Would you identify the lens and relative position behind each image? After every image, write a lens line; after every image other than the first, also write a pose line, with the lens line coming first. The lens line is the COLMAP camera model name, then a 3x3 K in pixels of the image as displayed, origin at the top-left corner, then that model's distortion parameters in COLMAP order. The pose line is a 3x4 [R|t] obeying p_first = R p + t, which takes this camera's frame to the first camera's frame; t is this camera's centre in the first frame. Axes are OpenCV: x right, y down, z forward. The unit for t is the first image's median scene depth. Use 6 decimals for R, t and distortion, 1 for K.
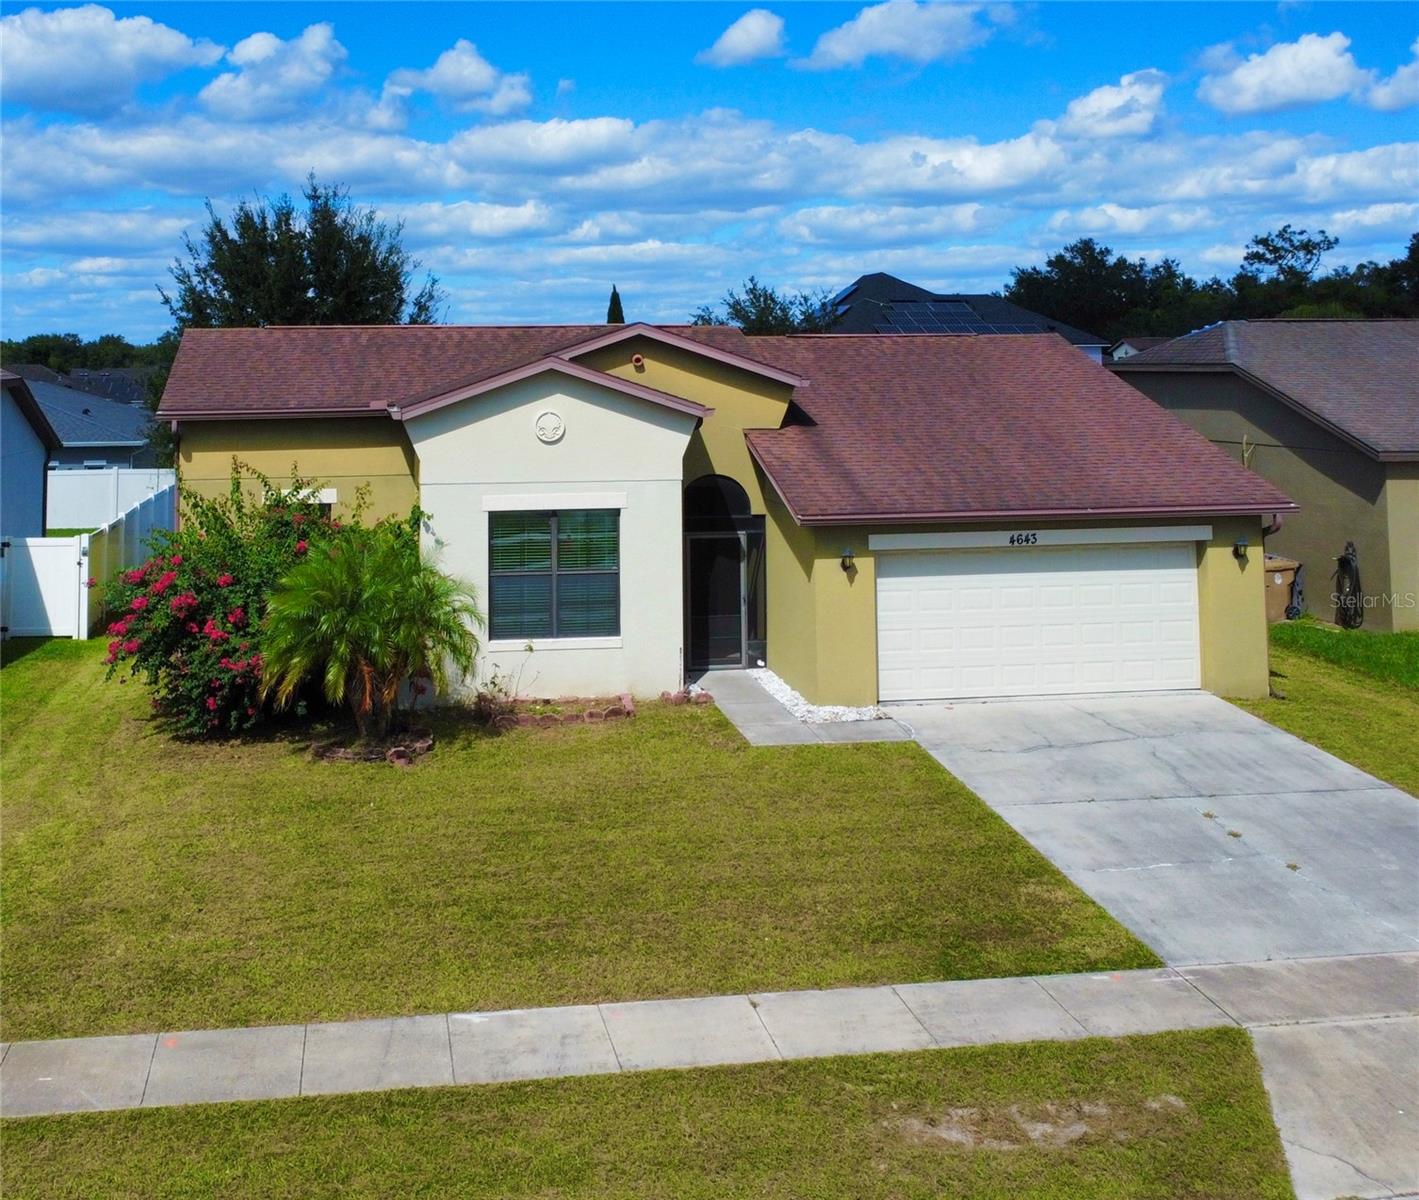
lens RADIAL K [[1618.8, 0, 584.5], [0, 1618.8, 253.9], [0, 0, 1]] dist [0.001573, 0.000000]
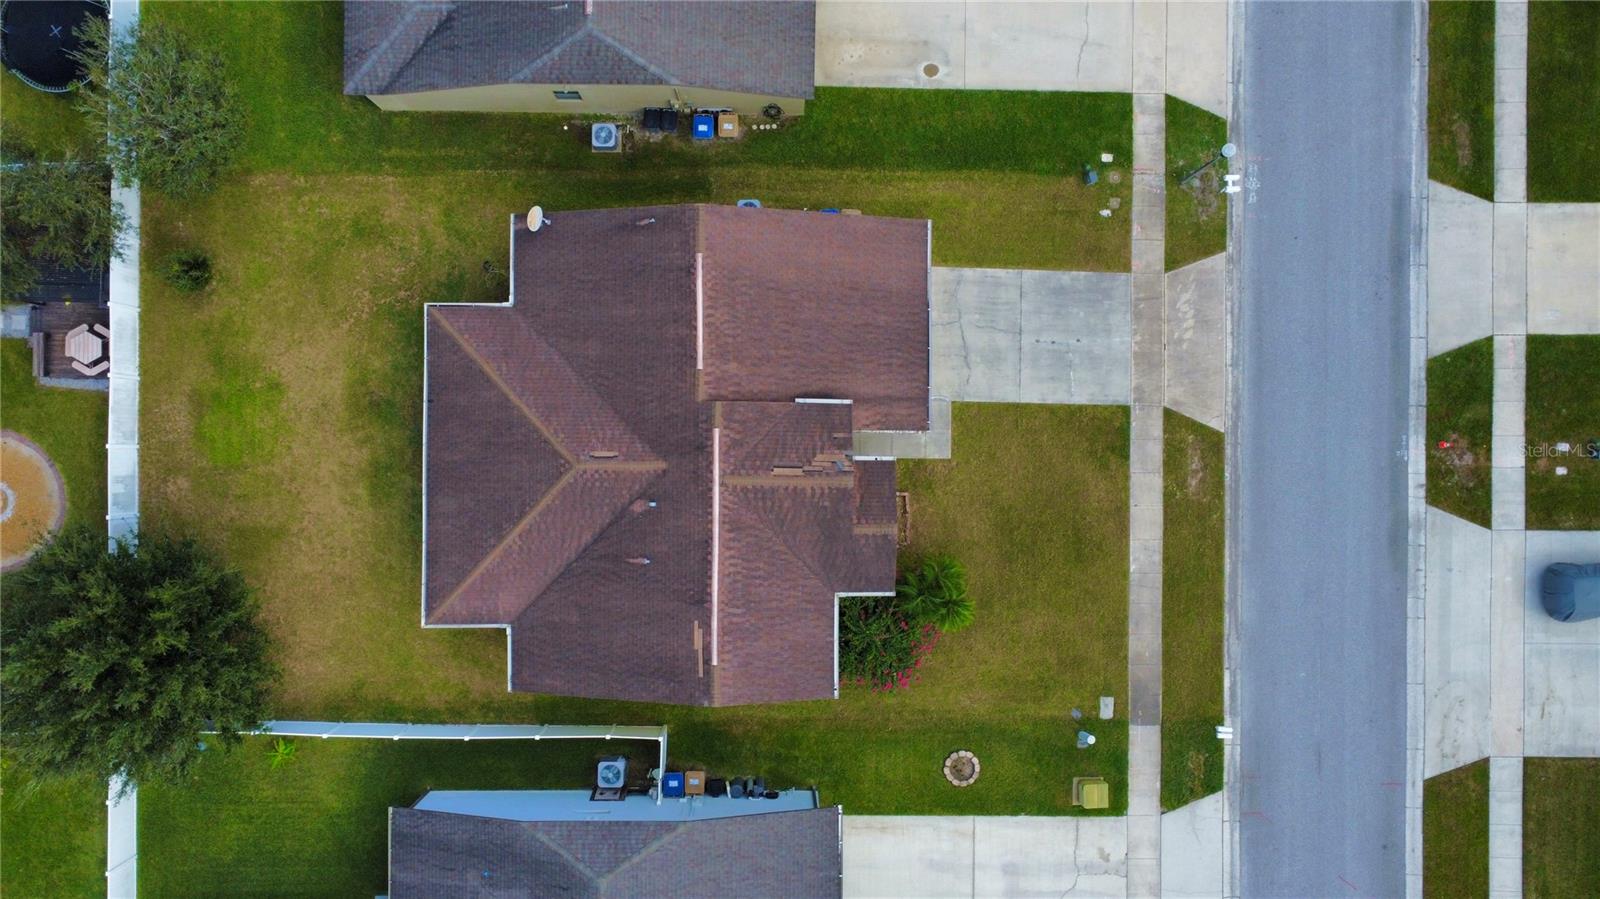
lens RADIAL K [[1195.9, 0, 798.8], [0, 1195.9, 441.2], [0, 0, 1]] dist [0.006520, -0.002676]
pose [[0.143043, -0.989610, 0.014500, 0.061945], [-0.087413, 0.001961, 0.996170, -1.718782], [-0.985849, -0.143763, -0.086225, 1.382737]]
